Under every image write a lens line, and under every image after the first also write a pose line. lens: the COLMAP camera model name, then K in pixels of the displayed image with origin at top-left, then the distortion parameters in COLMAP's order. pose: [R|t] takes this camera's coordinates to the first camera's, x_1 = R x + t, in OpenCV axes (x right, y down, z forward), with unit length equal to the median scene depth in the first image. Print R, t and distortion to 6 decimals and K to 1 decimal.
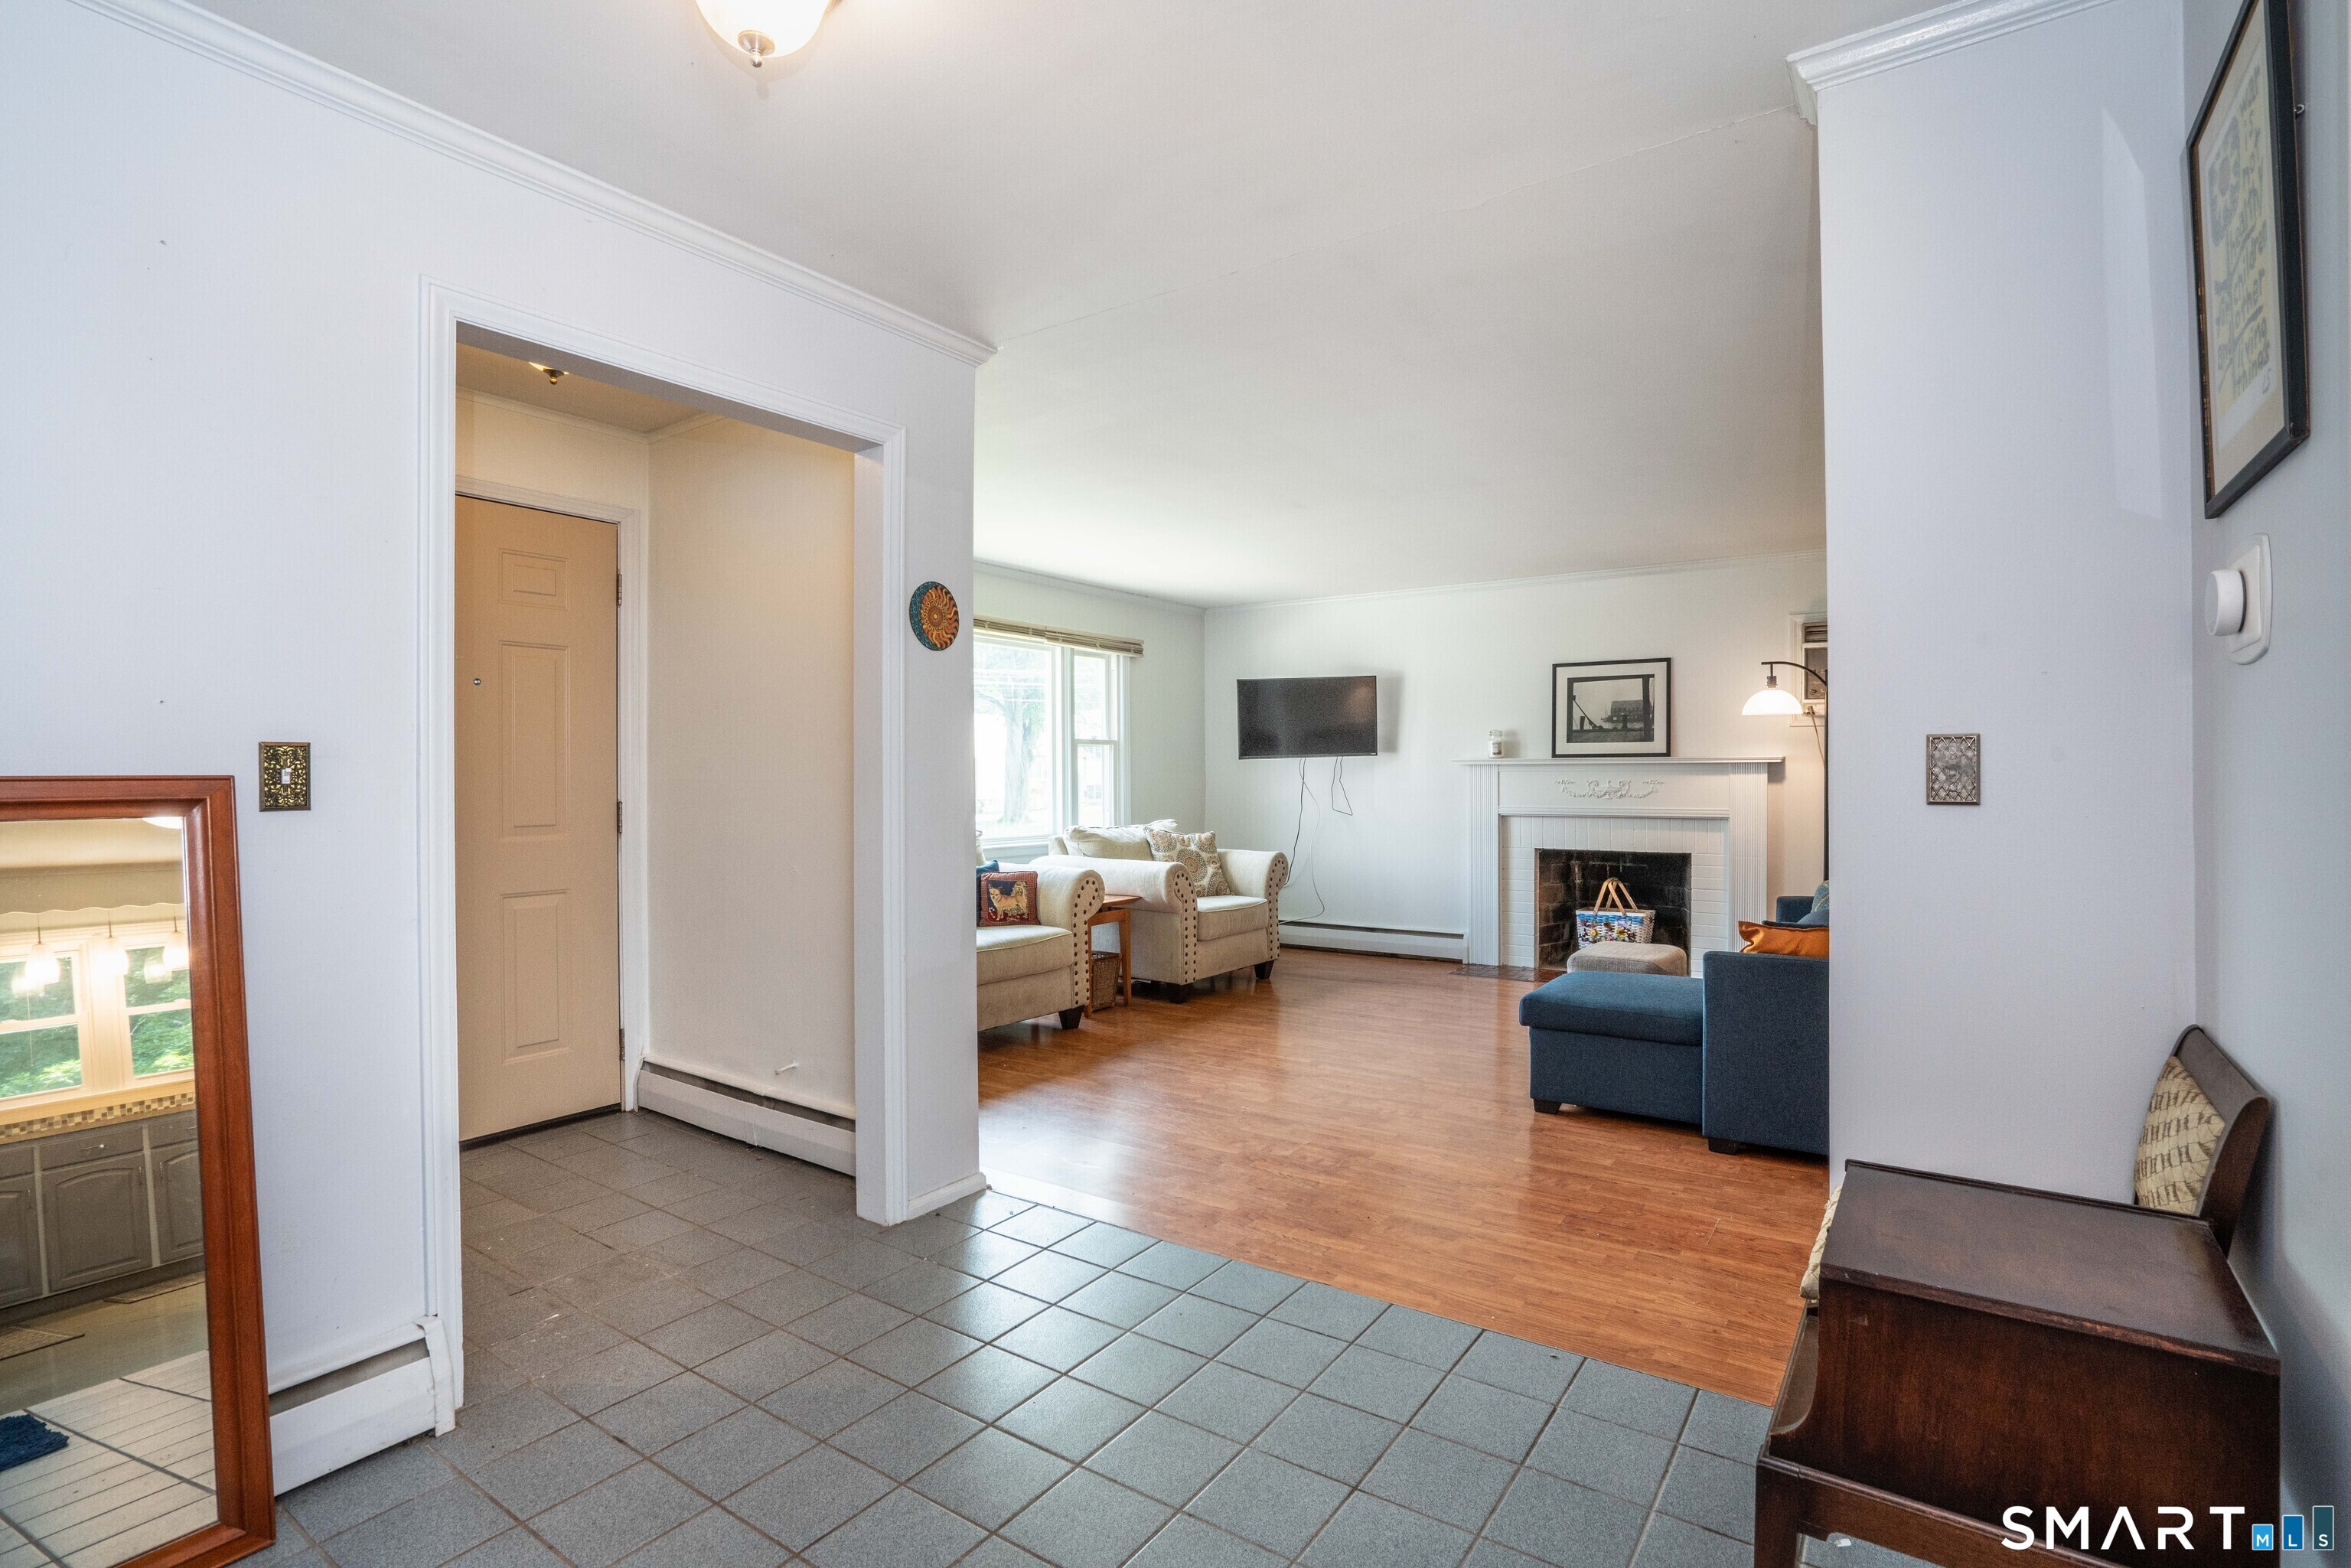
lens RADIAL K [[1145.9, 0, 1164.2], [0, 1145.9, 787.0], [0, 0, 1]] dist [-0.035706, 0.000621]
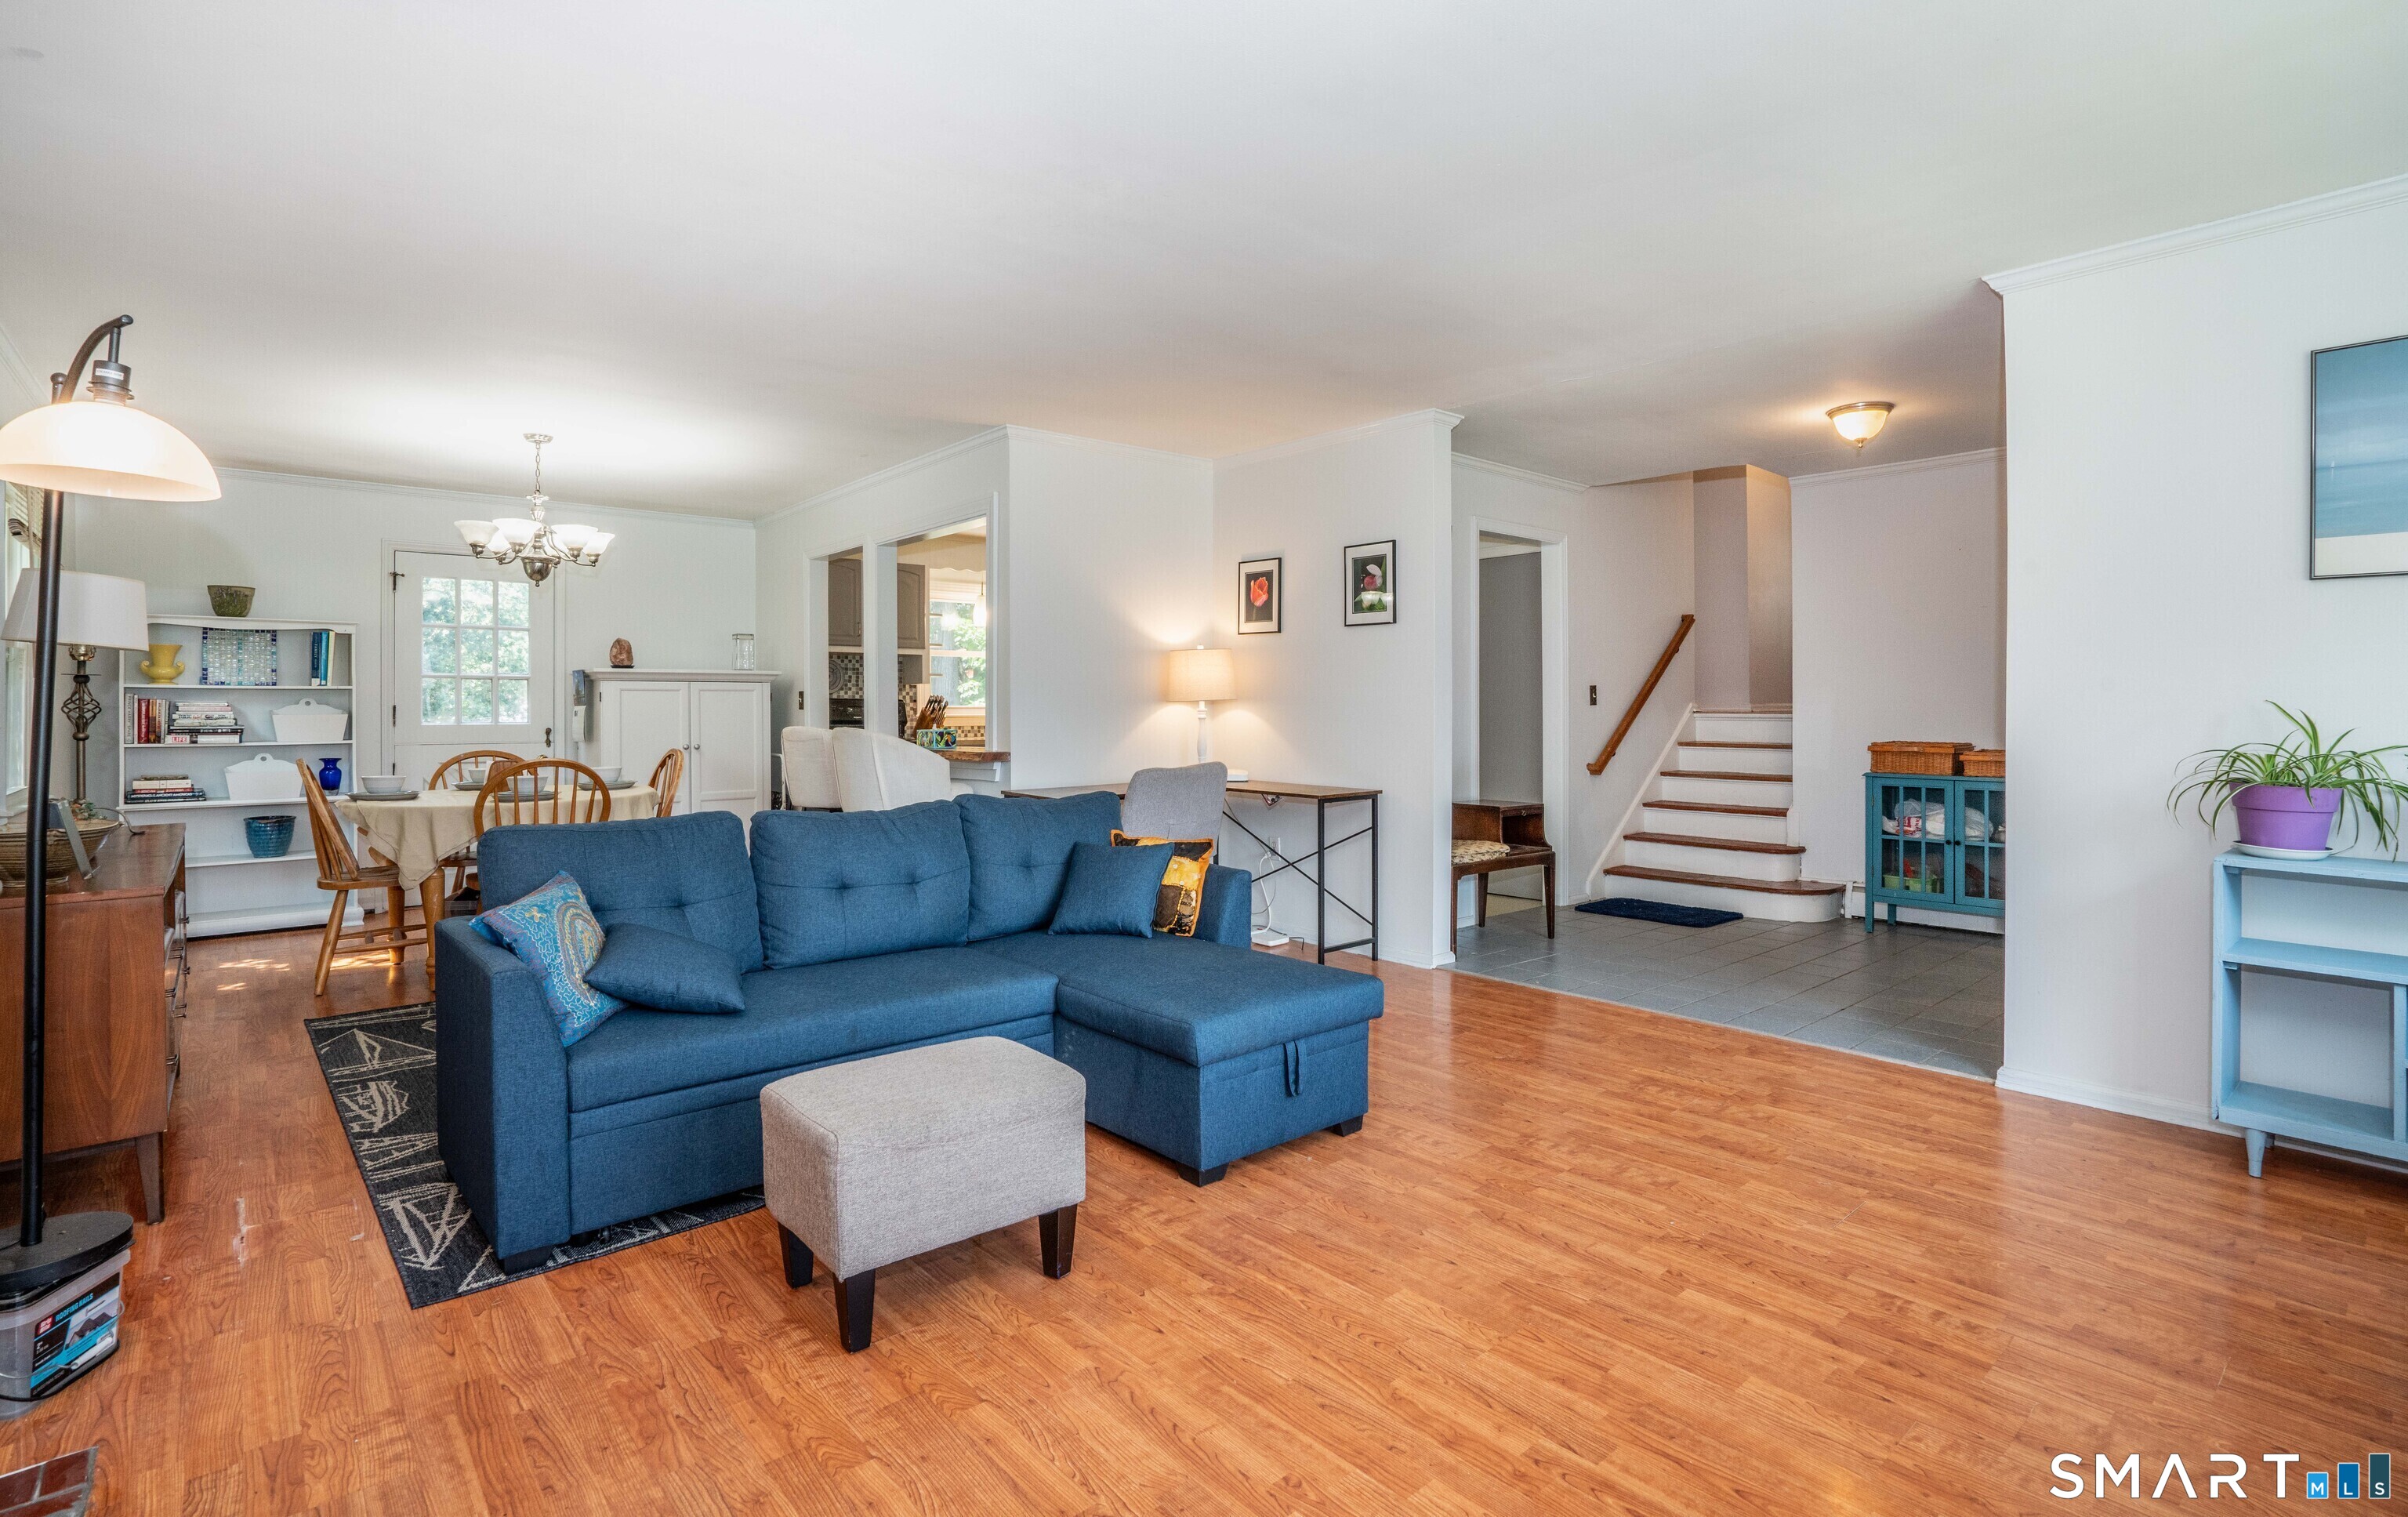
lens RADIAL K [[1130.2, 0, 1205.7], [0, 1130.2, 723.2], [0, 0, 1]] dist [-0.023650, 0.000877]
pose [[-0.969329, 0.002080, 0.245759, 0.148481], [0.008195, 0.999682, 0.023865, -0.003273], [-0.245631, 0.025147, -0.969037, 1.080532]]
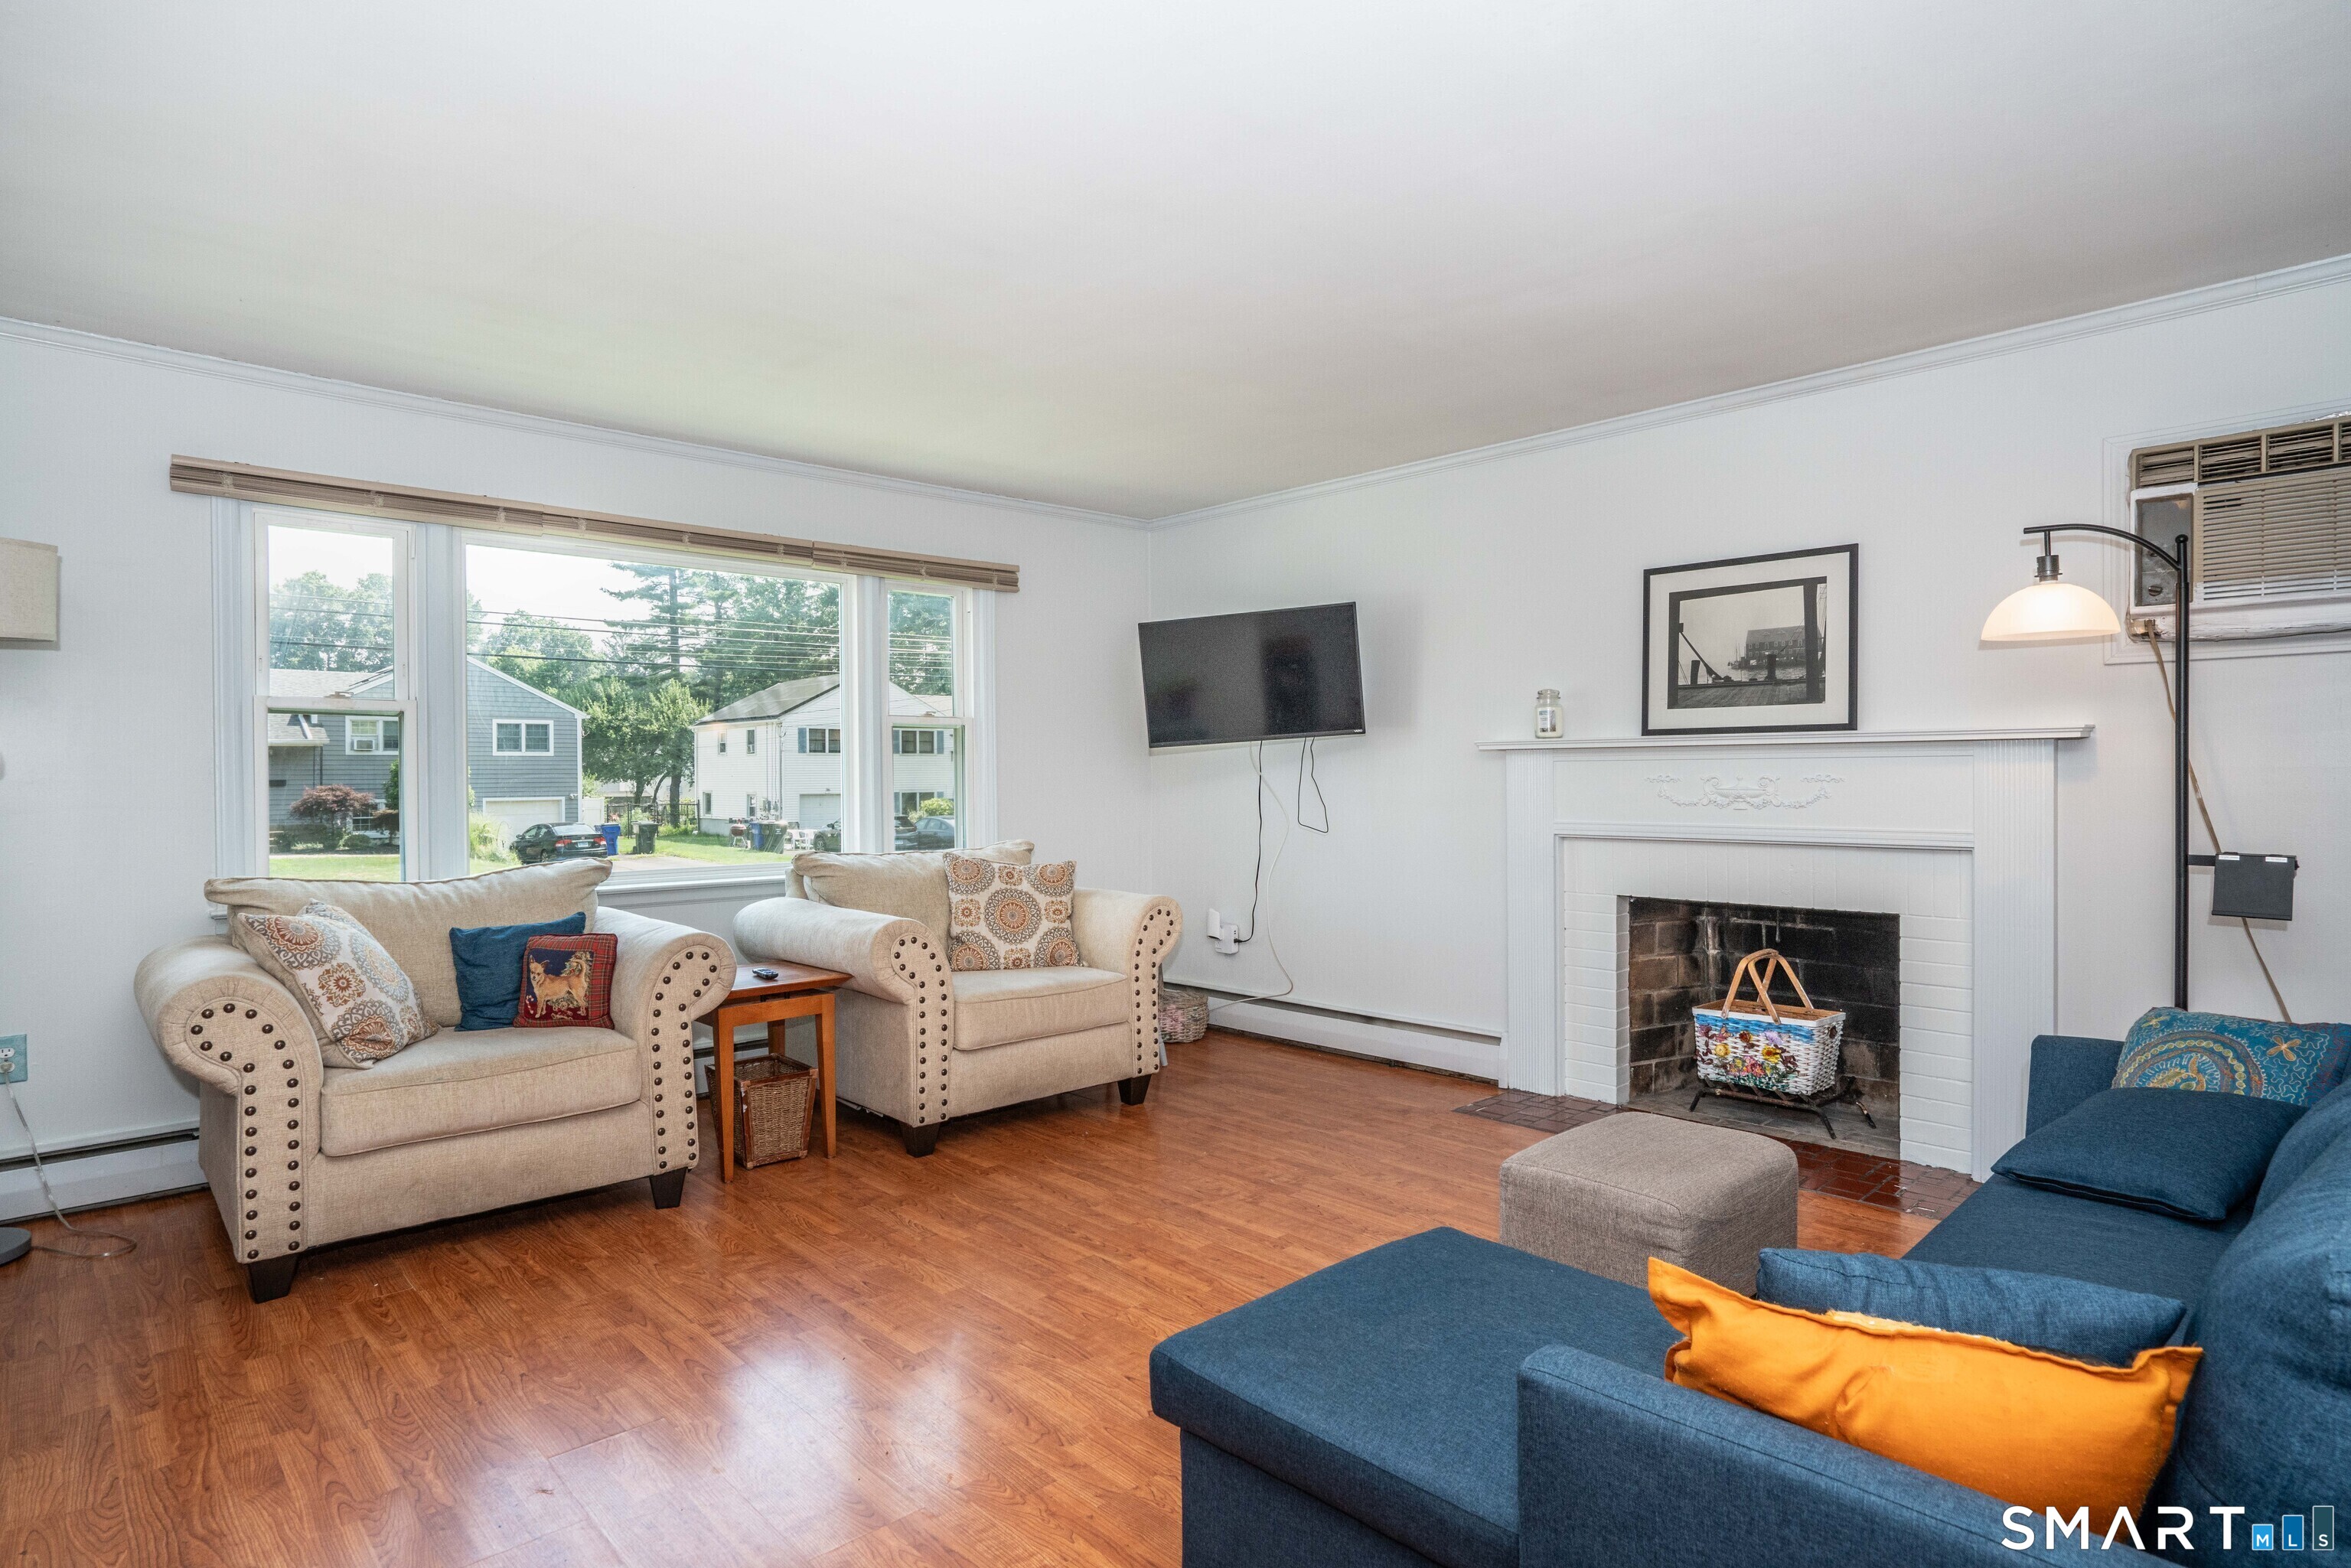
lens RADIAL K [[1248.8, 0, 1160.6], [0, 1248.8, 776.4], [0, 0, 1]] dist [-0.018037, 0.000900]
pose [[0.976595, -0.003532, -0.215057, 0.250171], [0.002418, 0.999982, -0.005447, -0.002882], [0.215072, 0.004799, 0.976586, 0.363222]]
